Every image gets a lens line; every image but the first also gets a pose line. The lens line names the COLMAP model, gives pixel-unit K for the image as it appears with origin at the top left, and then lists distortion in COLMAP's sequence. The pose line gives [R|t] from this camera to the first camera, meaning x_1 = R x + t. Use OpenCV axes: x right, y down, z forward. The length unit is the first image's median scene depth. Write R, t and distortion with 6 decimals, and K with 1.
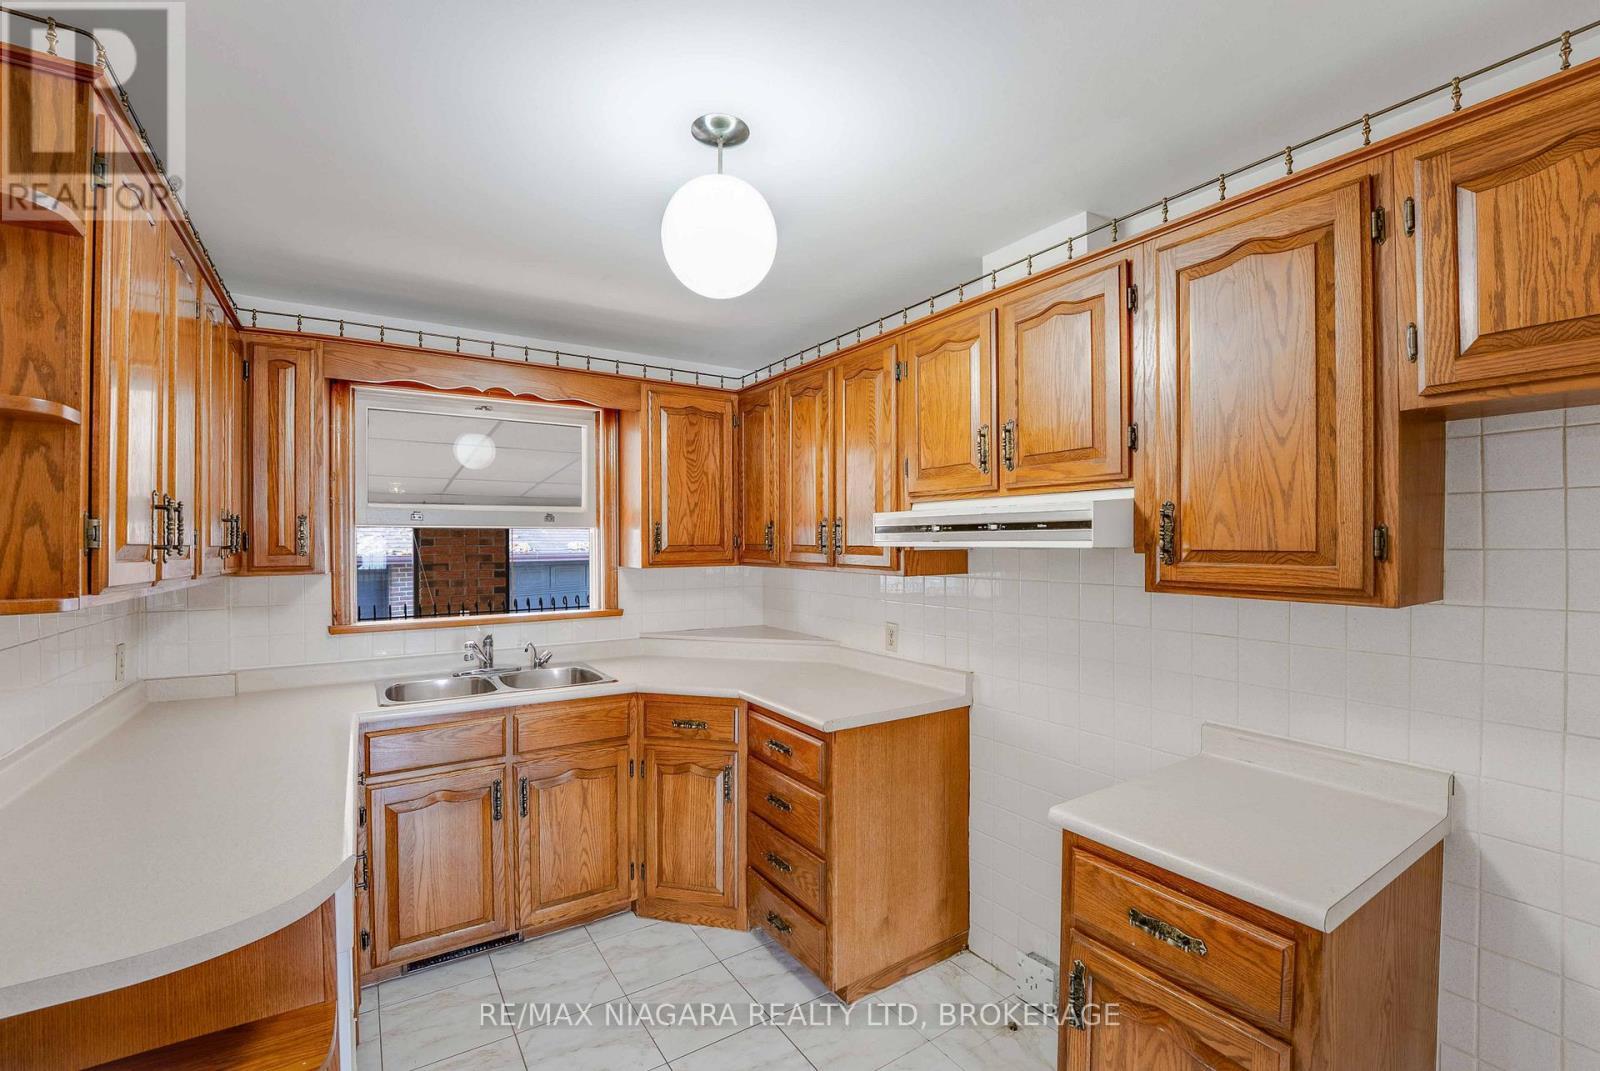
lens RADIAL K [[689.5, 0, 800.0], [0, 689.5, 535.5], [0, 0, 1]] dist [-0.022891, -0.000201]
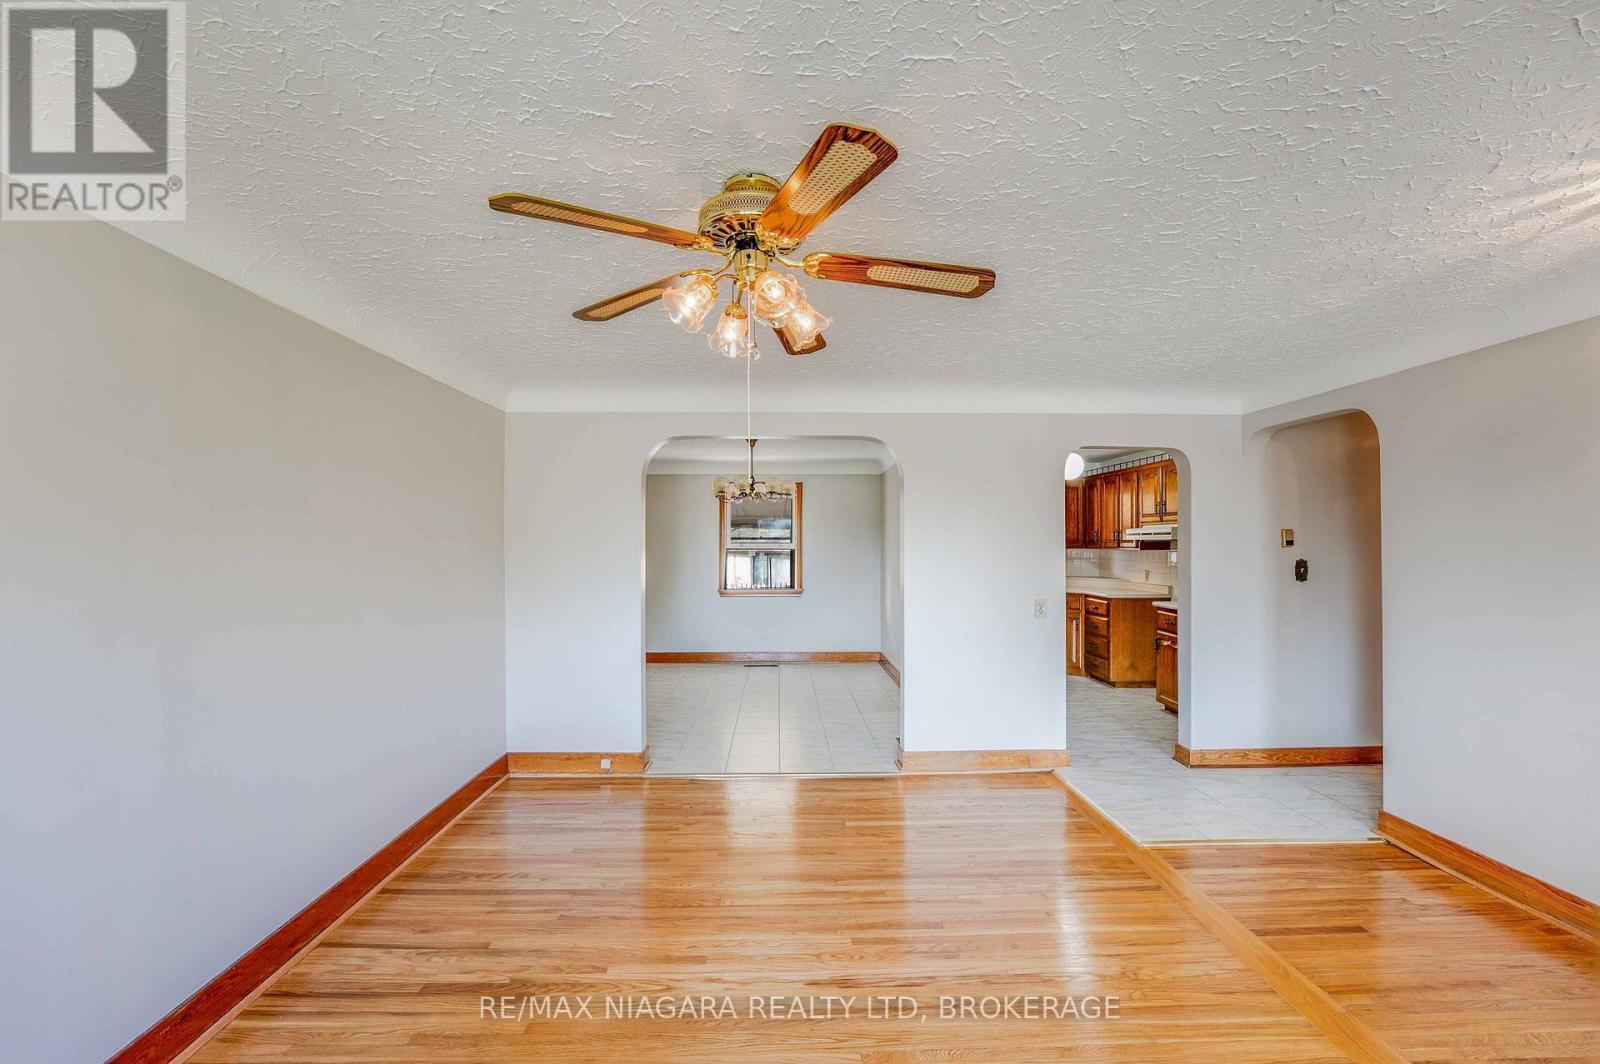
lens RADIAL K [[689.0, 0, 800.0], [0, 689.0, 532.0], [0, 0, 1]] dist [-0.001687, 0.000010]
pose [[0.855375, -0.007184, -0.517959, 0.427123], [0.007317, 0.999972, -0.001787, -0.025279], [0.517957, -0.002261, 0.855404, -2.231580]]
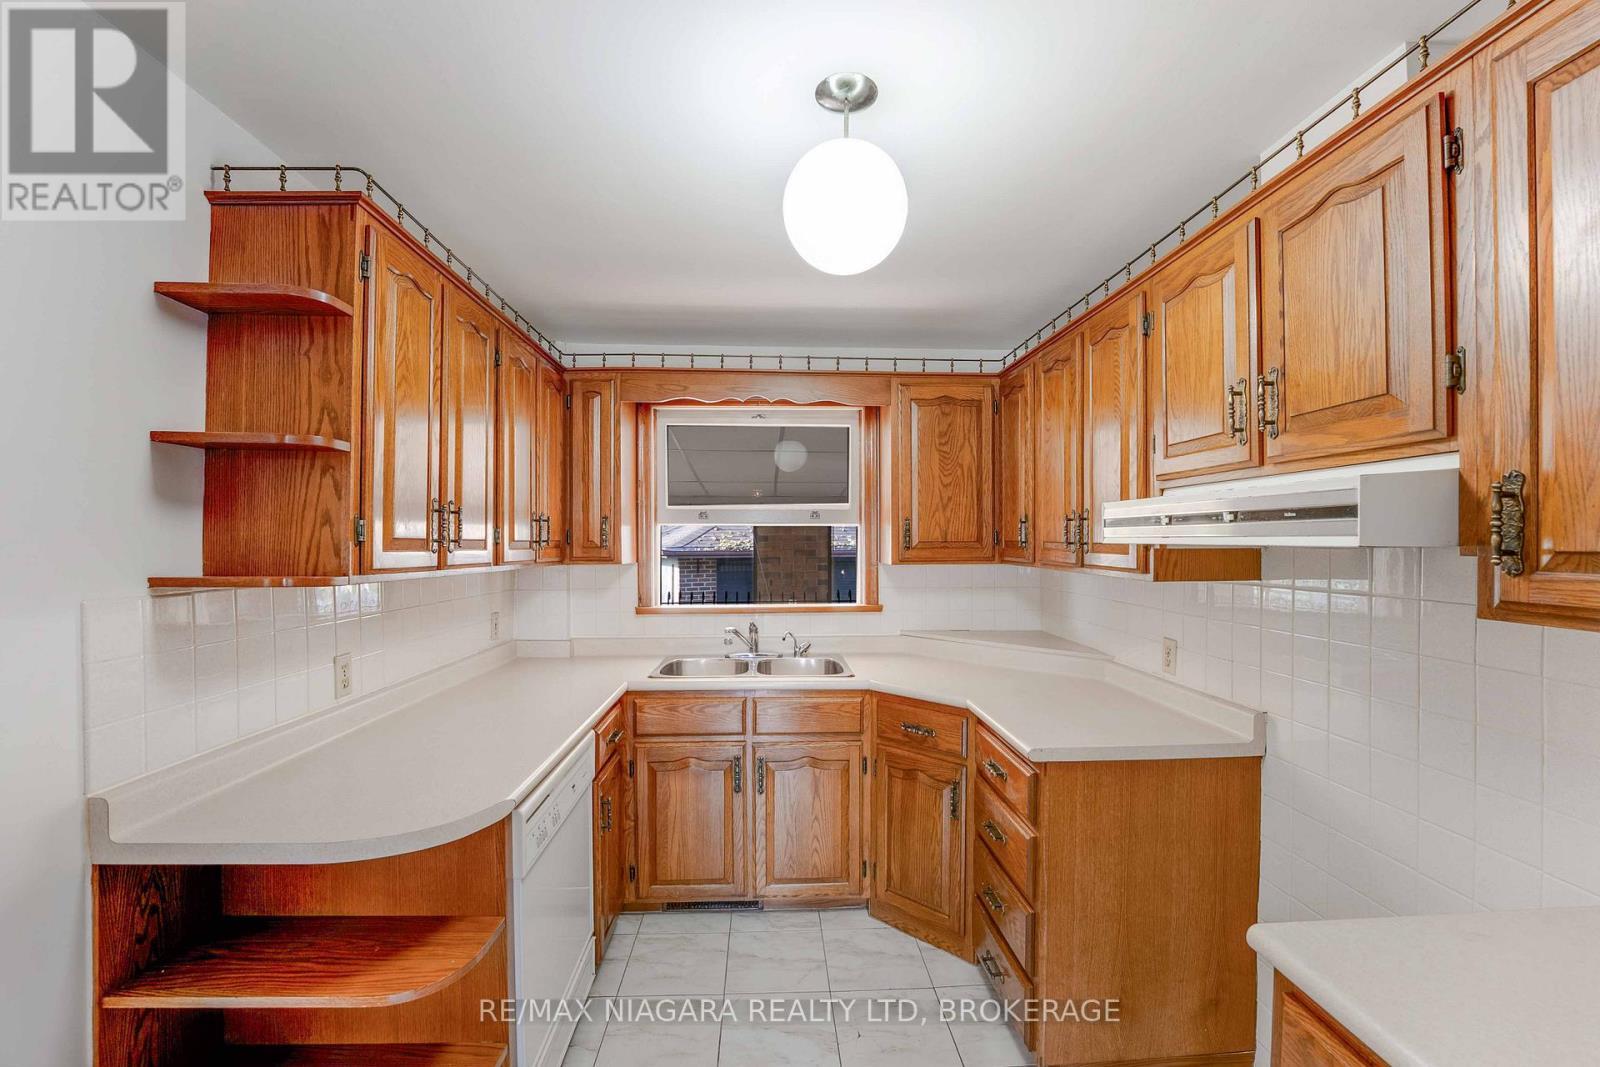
lens RADIAL K [[679.6, 0, 800.0], [0, 679.6, 533.5], [0, 0, 1]] dist [-0.021763, 0.000262]
pose [[0.862598, -0.002064, -0.505887, 0.190467], [0.002881, 0.999996, 0.000833, 0.002160], [0.505883, -0.002176, 0.862600, 0.118174]]
